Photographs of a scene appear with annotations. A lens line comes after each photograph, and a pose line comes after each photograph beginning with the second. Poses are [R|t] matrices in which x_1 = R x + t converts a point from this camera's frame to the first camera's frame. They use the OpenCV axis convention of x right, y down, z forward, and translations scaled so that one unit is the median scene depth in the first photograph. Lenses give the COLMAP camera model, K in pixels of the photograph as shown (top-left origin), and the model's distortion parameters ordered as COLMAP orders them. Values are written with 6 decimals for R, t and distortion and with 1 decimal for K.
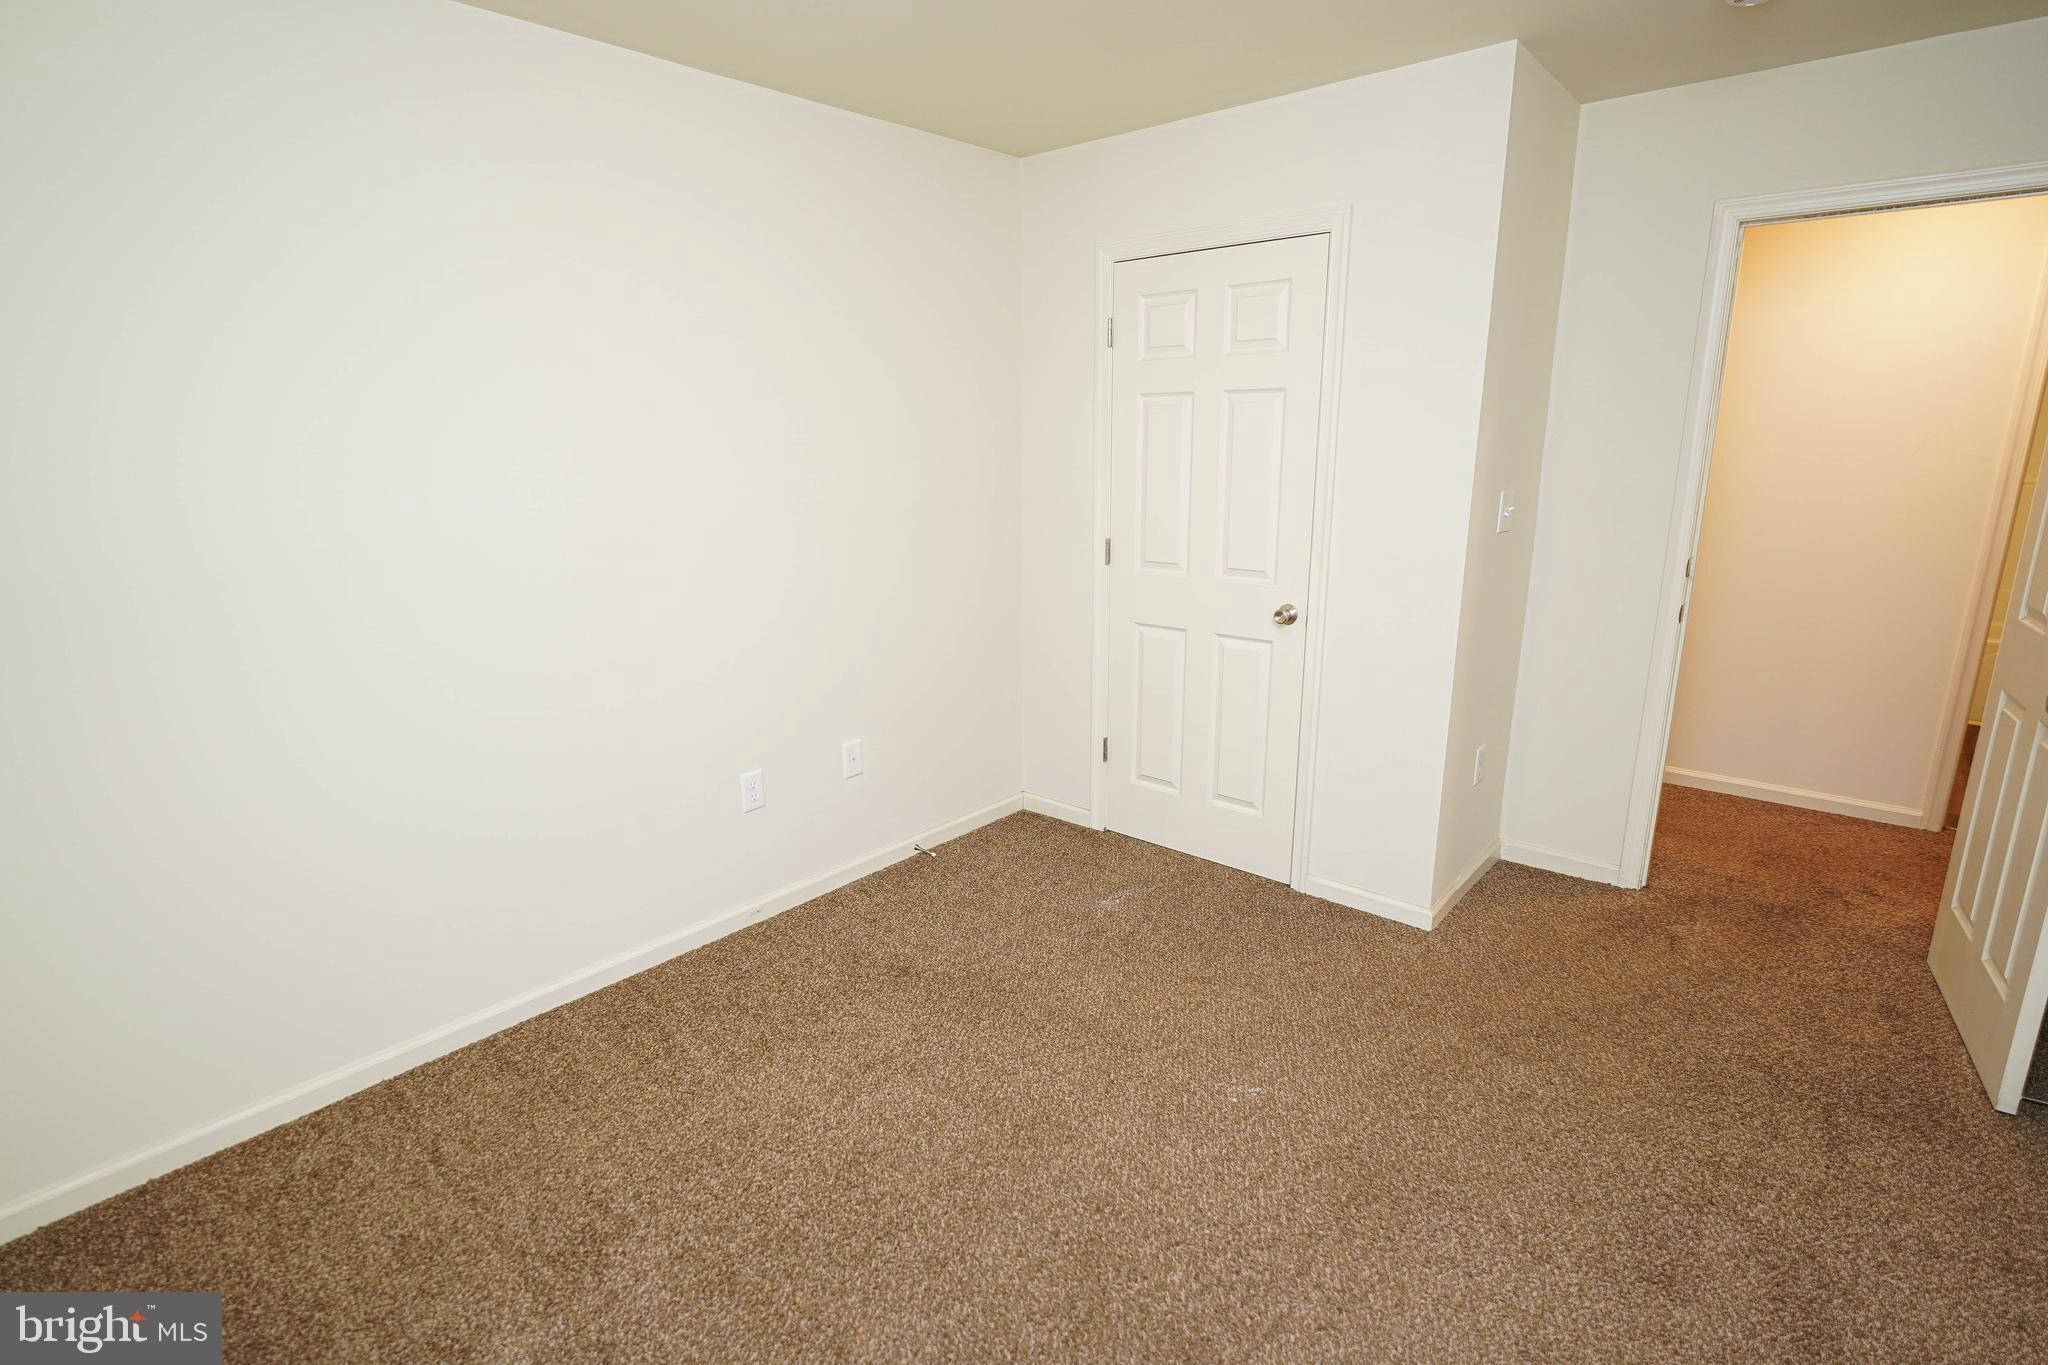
lens RADIAL K [[971.5, 0, 1036.7], [0, 971.5, 676.0], [0, 0, 1]] dist [-0.044065, 0.000047]
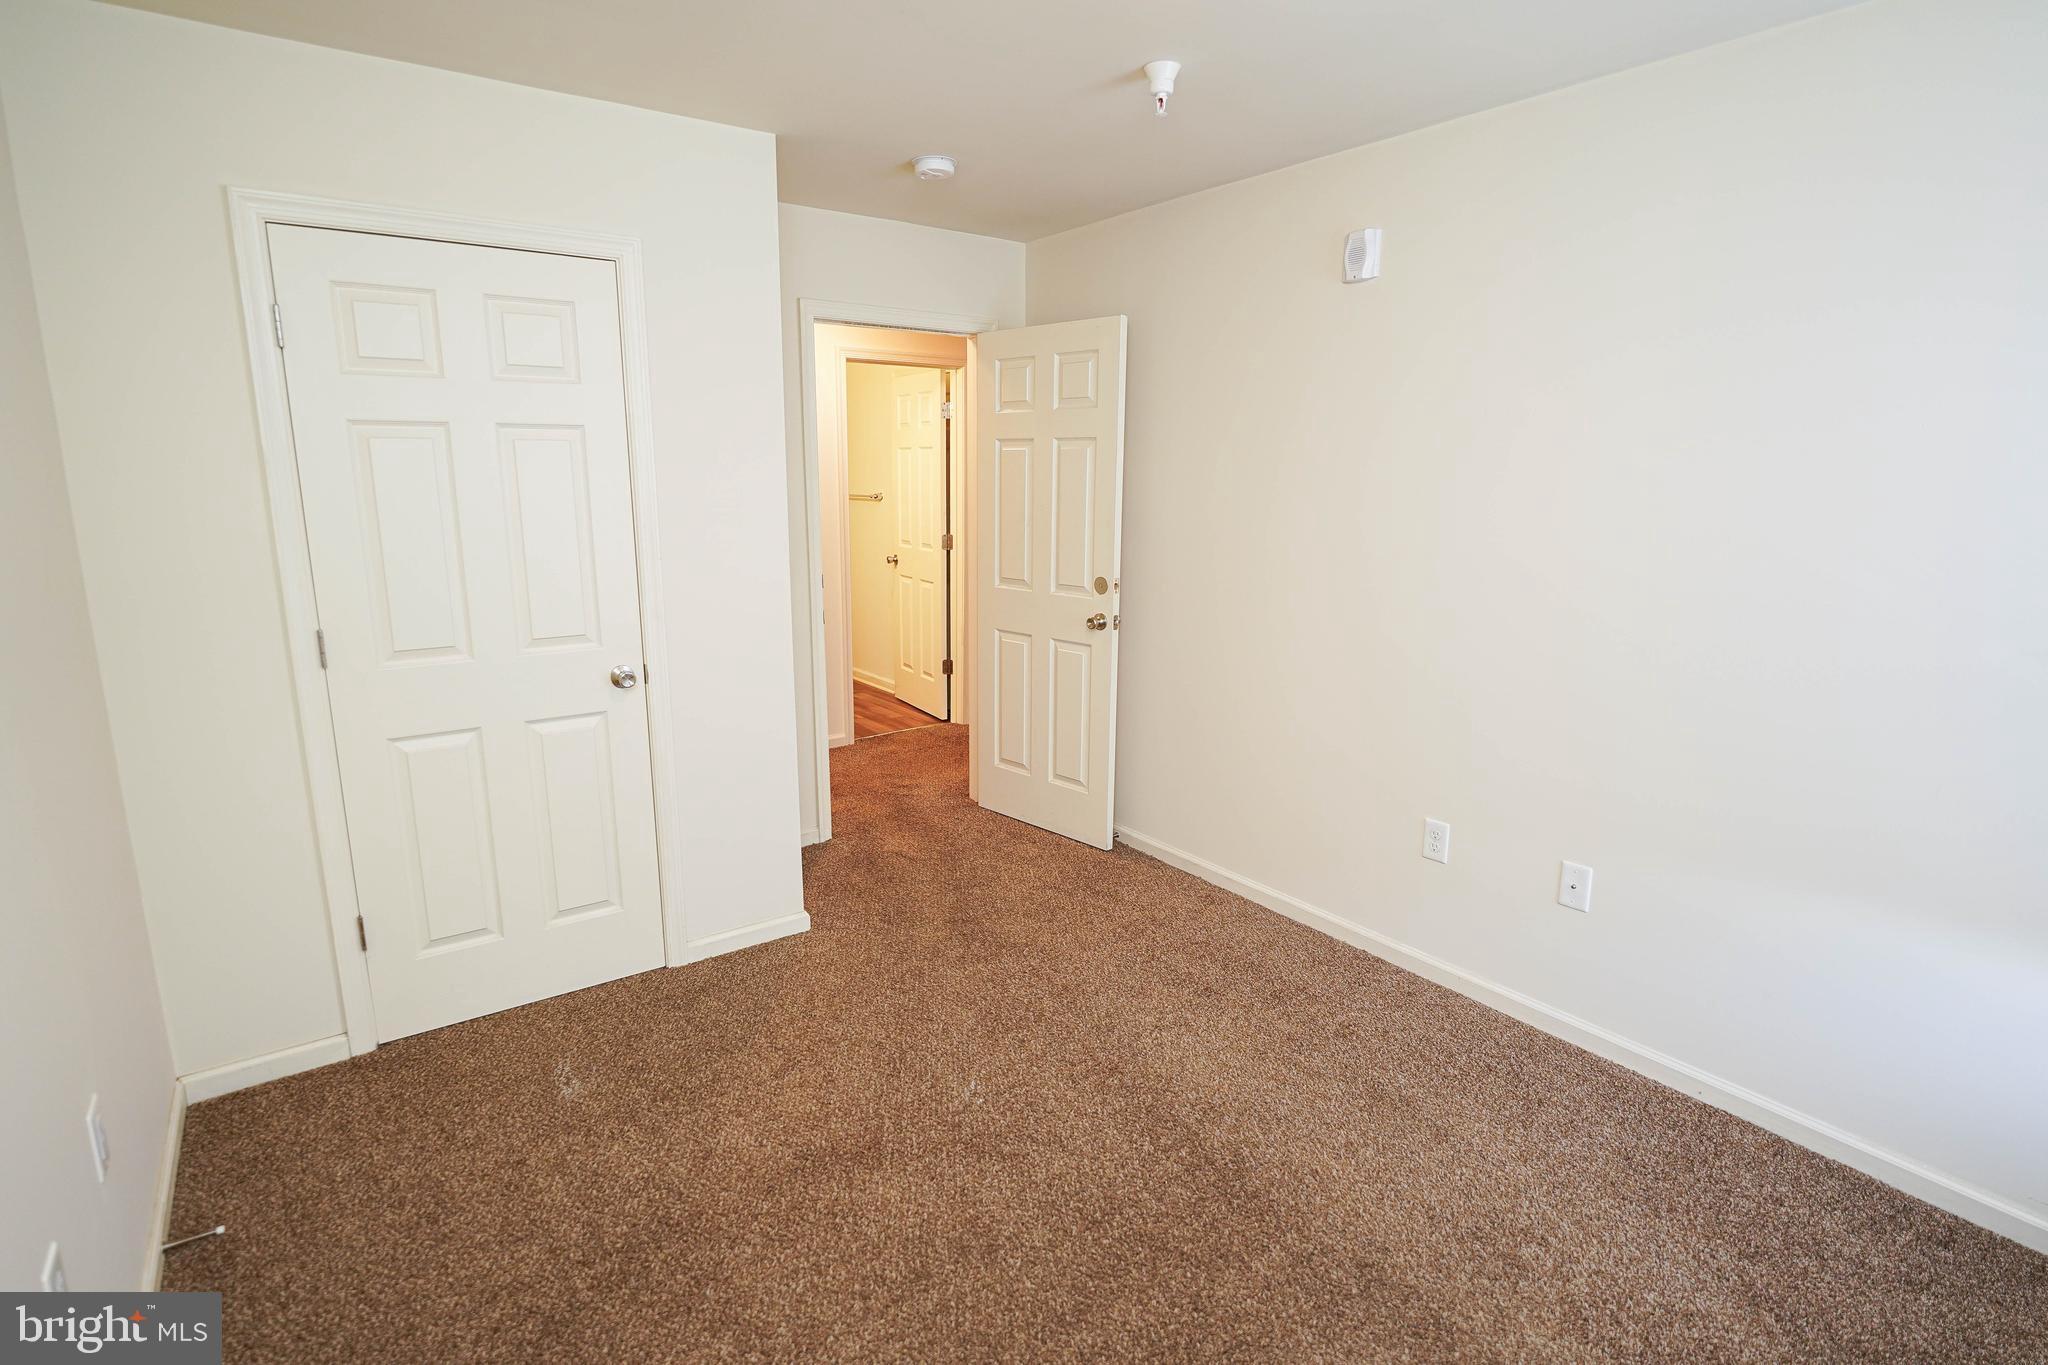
lens RADIAL K [[971.5, 0, 1036.7], [0, 971.5, 676.0], [0, 0, 1]] dist [-0.044065, 0.000047]
pose [[0.231656, -0.189280, 0.954206, -0.481237], [0.226669, 0.964392, 0.136271, -0.094277], [-0.946021, 0.184720, 0.266311, 0.384105]]
